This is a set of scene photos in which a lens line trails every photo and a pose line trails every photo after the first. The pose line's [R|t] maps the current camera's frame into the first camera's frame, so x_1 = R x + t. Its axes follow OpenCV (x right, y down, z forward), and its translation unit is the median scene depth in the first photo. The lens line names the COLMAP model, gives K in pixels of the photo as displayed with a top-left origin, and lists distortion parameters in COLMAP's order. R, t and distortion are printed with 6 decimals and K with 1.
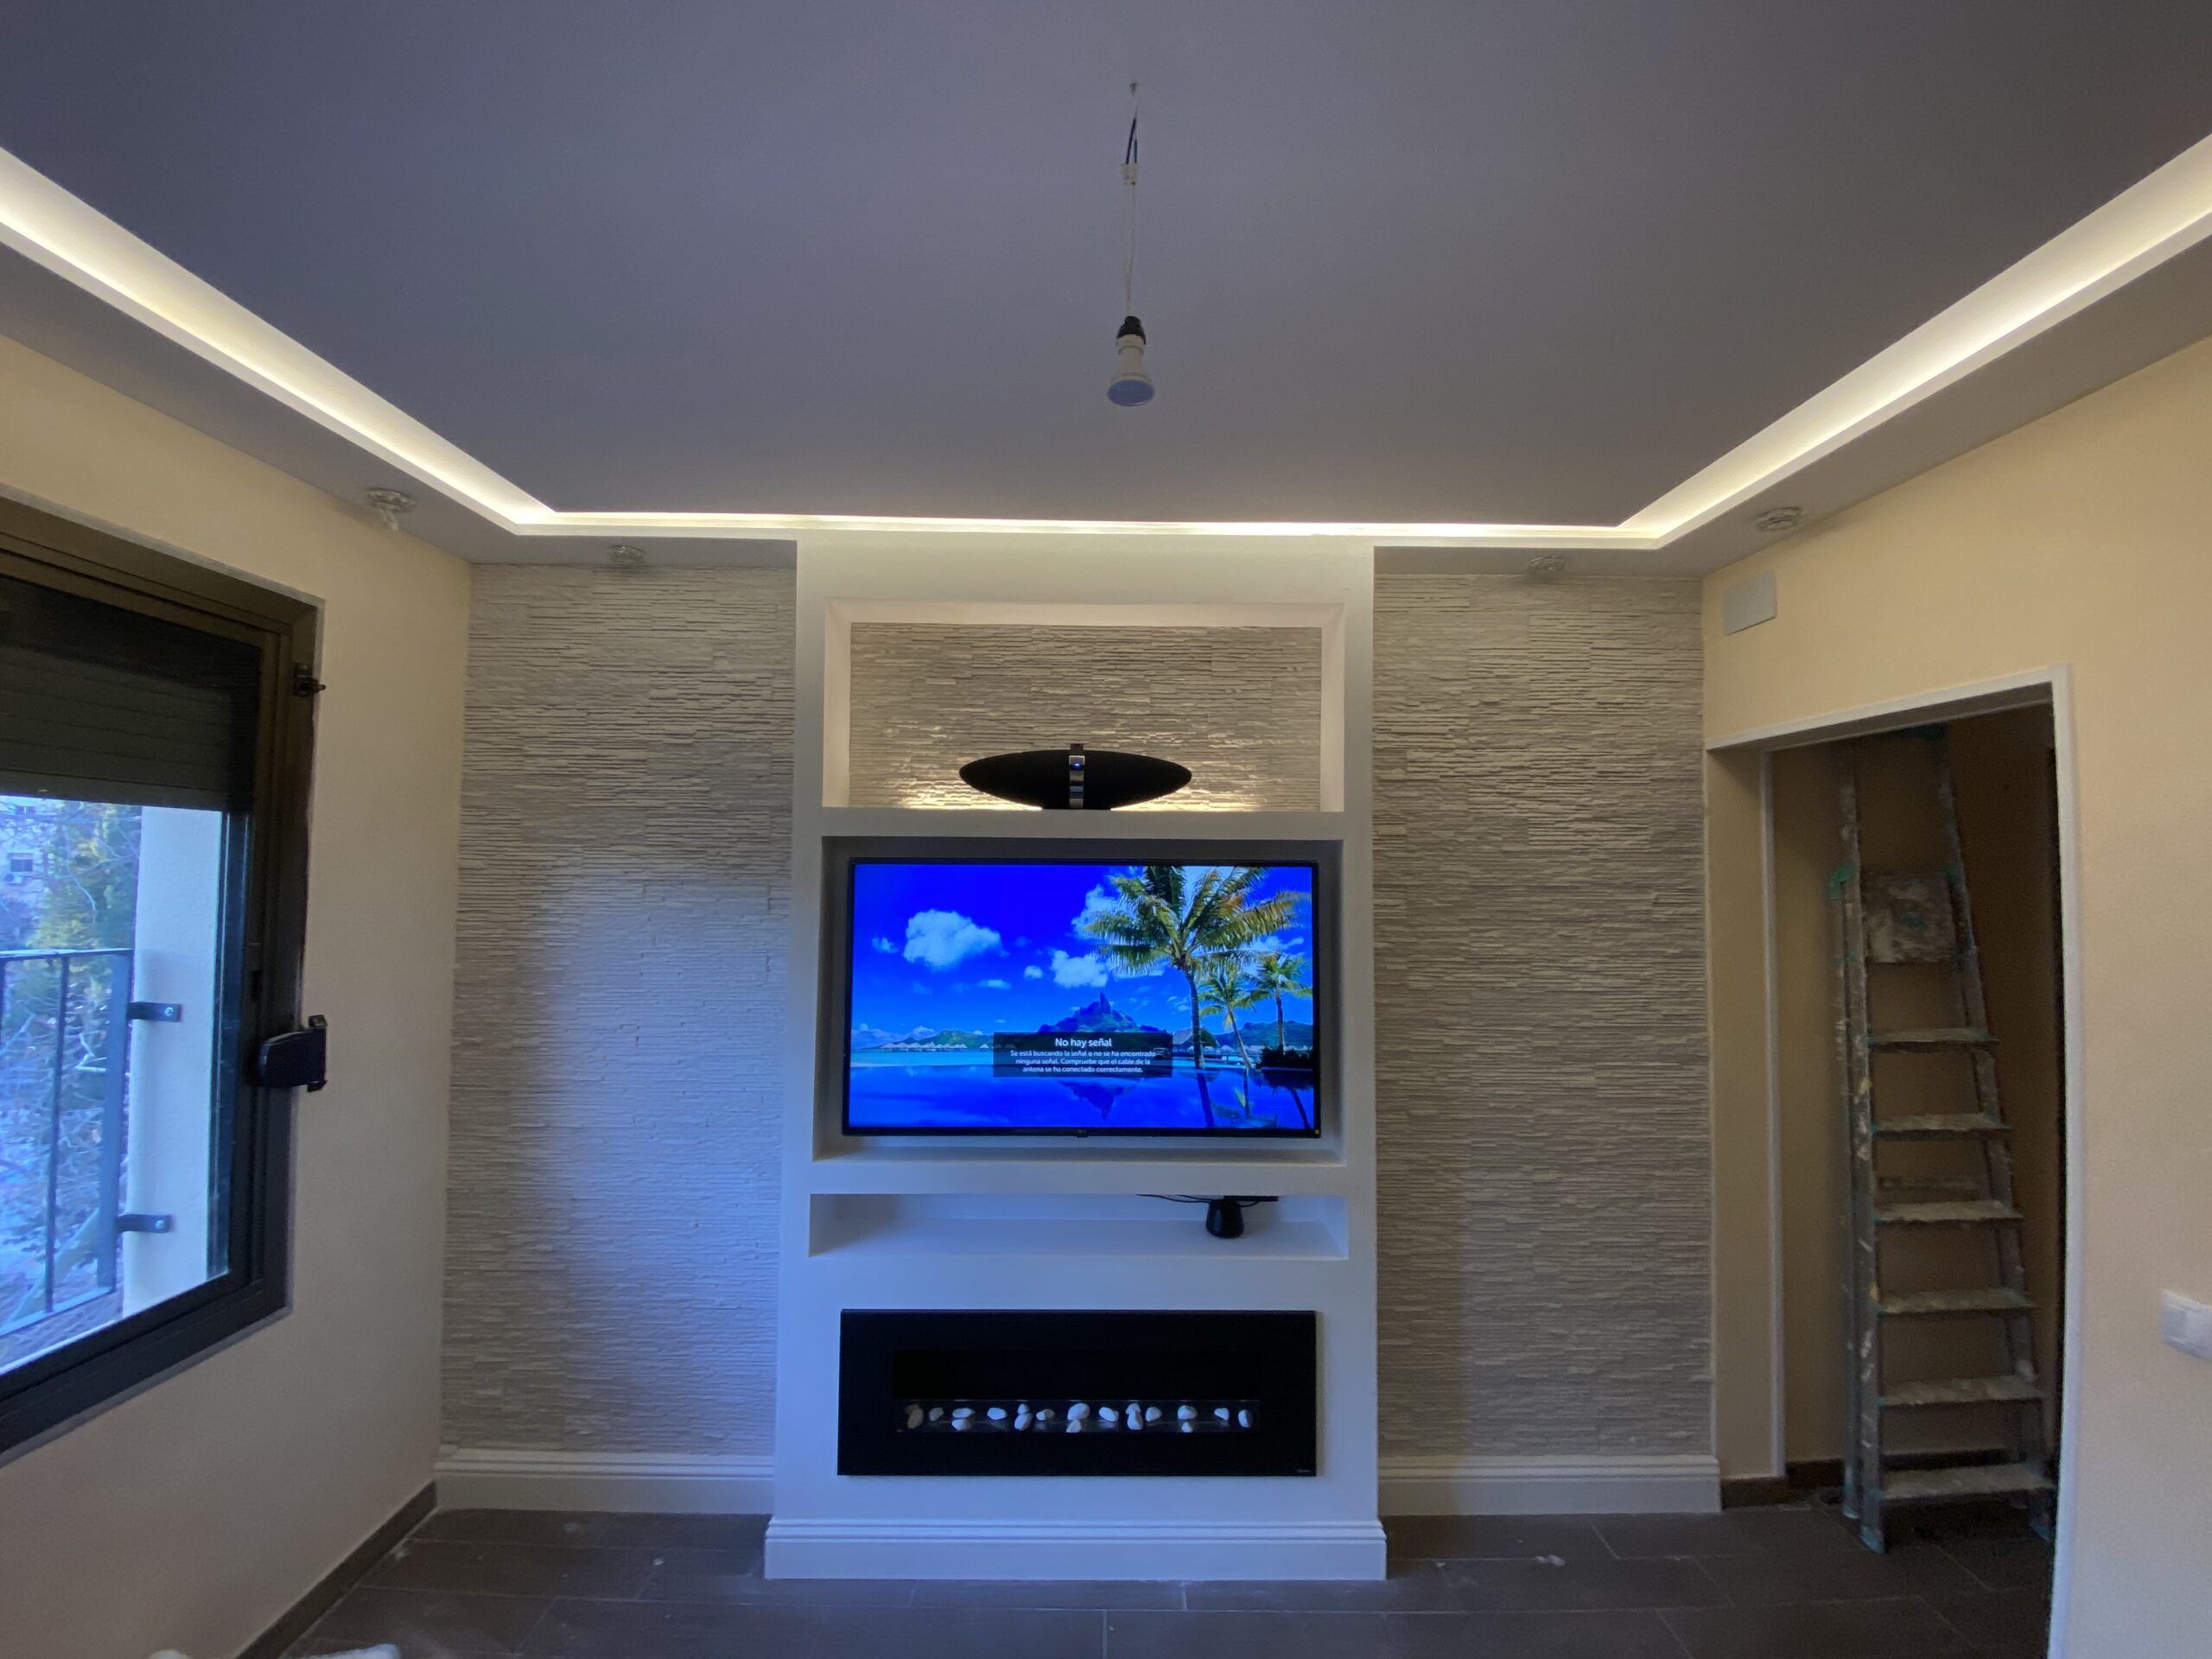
lens RADIAL K [[887.1, 0, 1104.3], [0, 887.1, 821.2], [0, 0, 1]] dist [-0.006225, -0.008134]
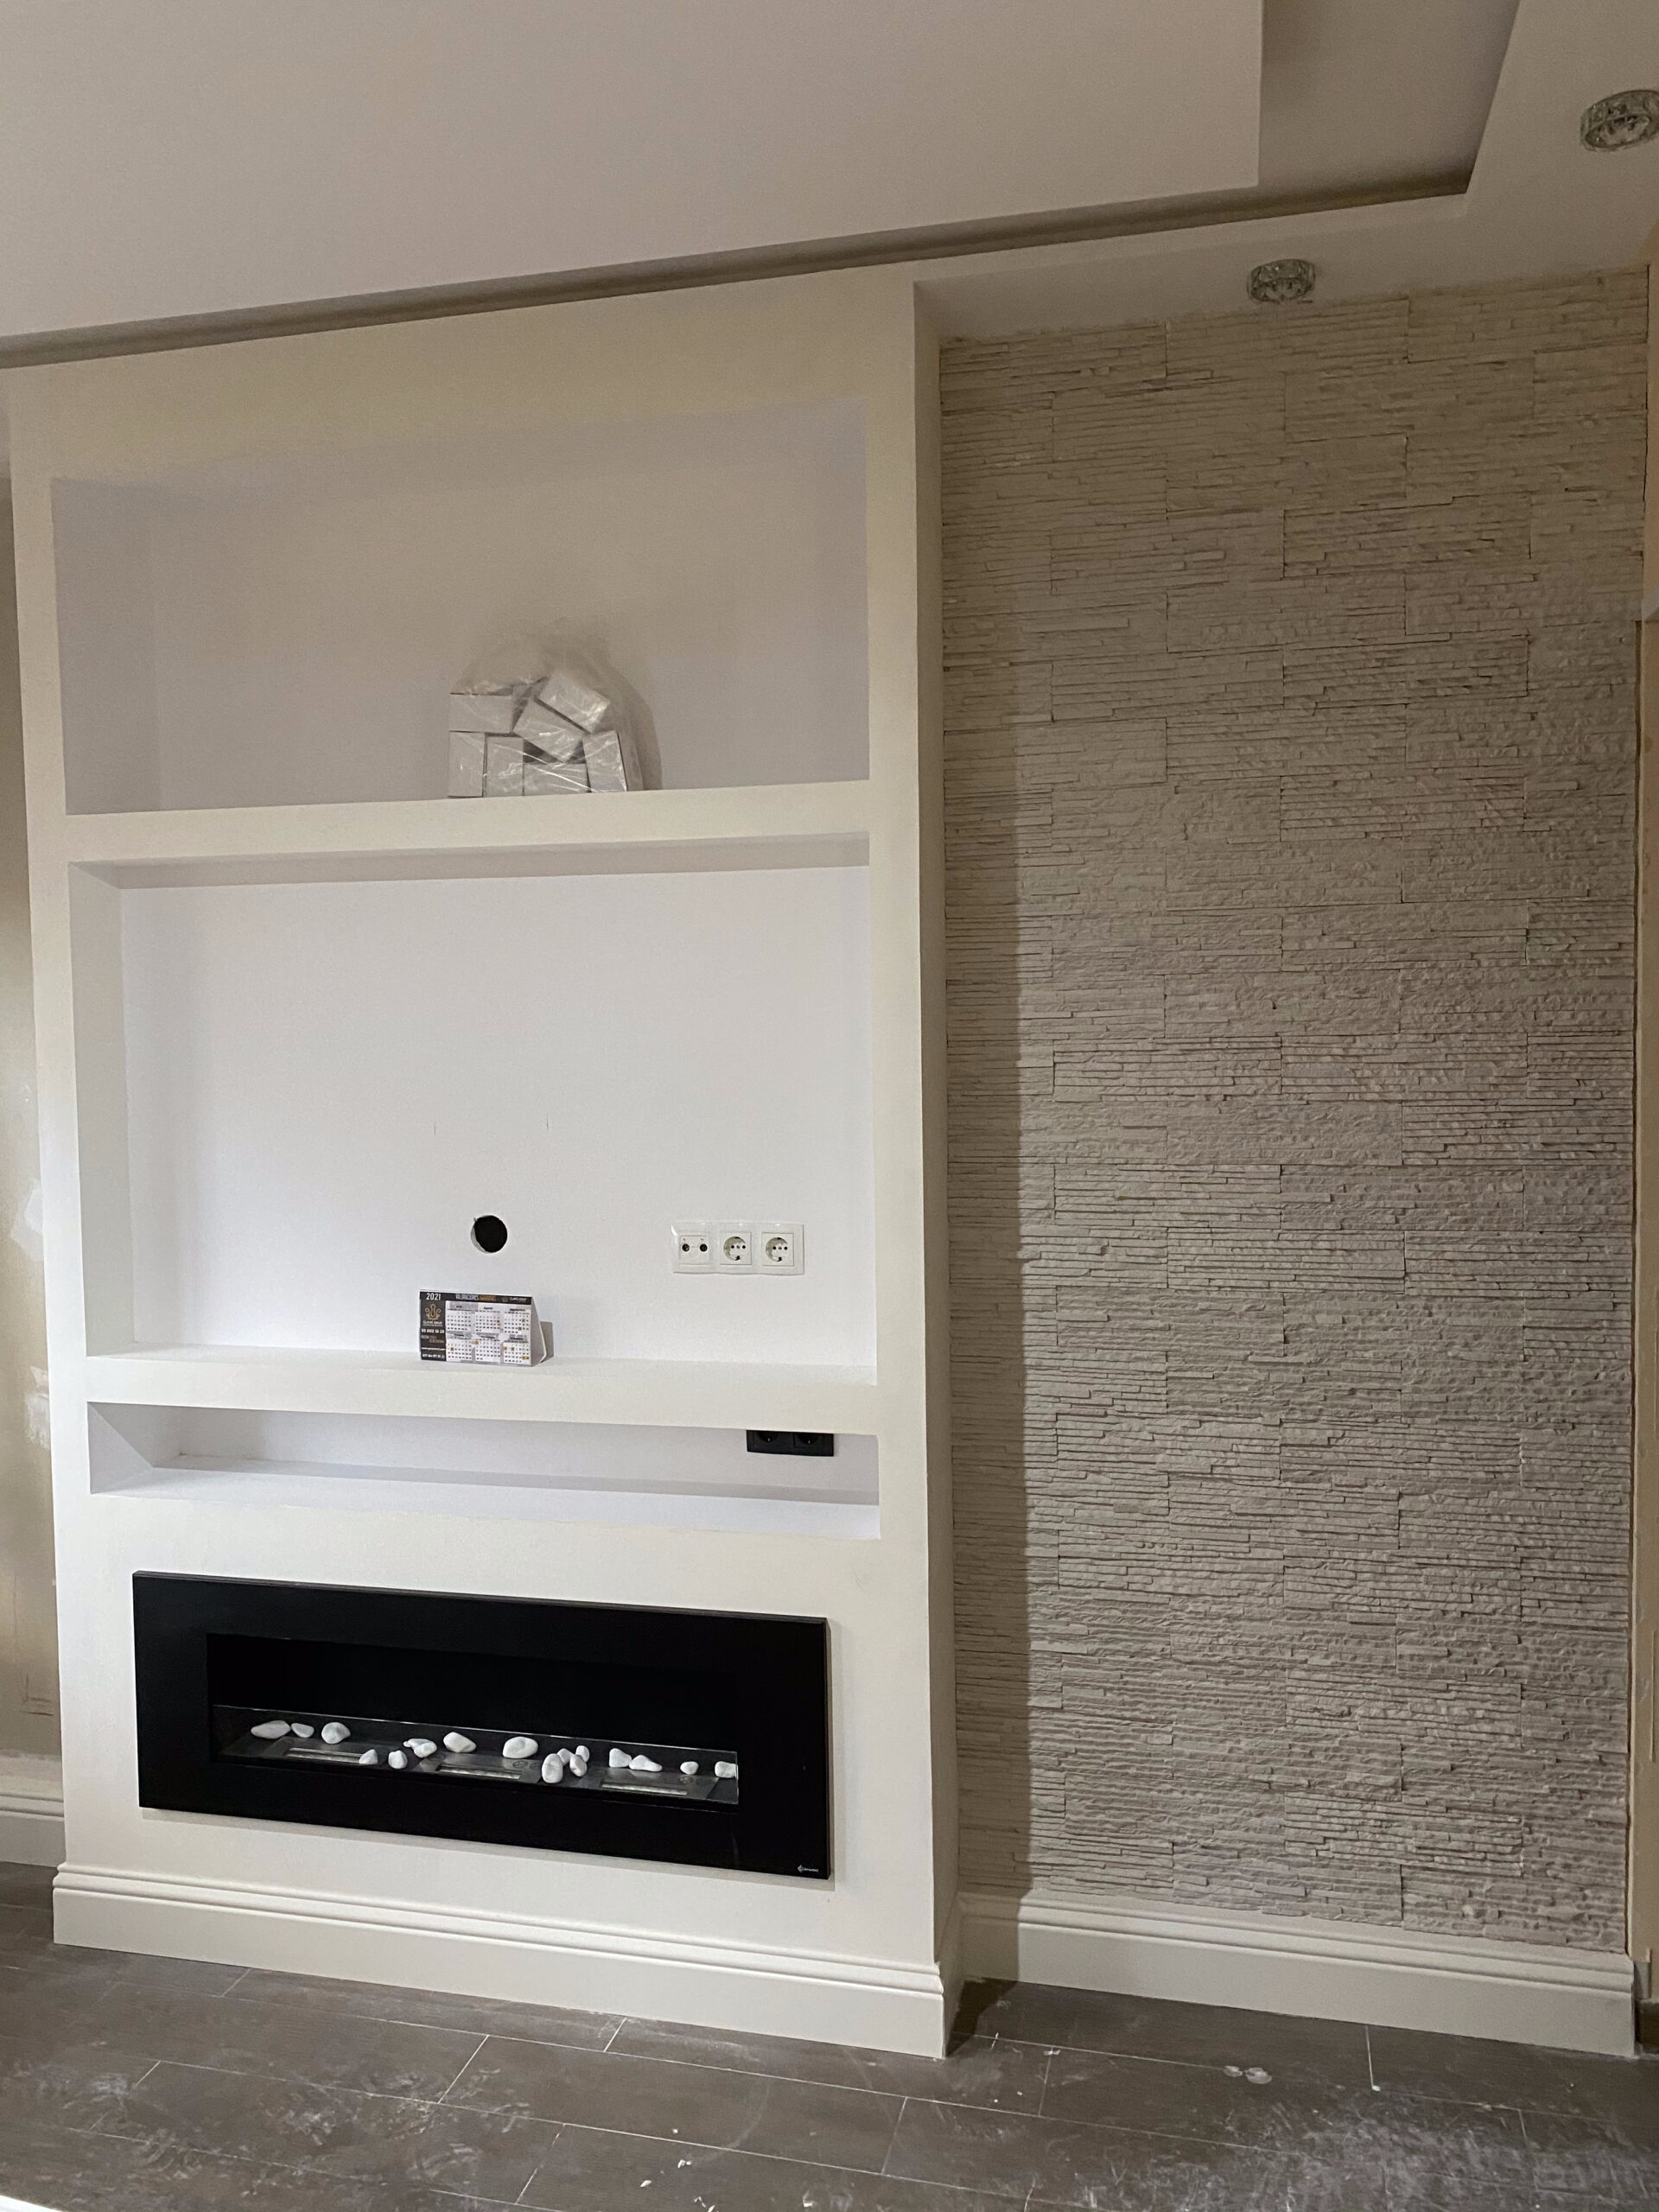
lens RADIAL K [[1672.3, 0, 830.1], [0, 1672.3, 1082.8], [0, 0, 1]] dist [0.007634, -0.009531]
pose [[0.971151, -0.012321, -0.238145, 0.485751], [0.035356, 0.995066, 0.092698, 0.080857], [0.235828, -0.098444, 0.966796, -0.060549]]
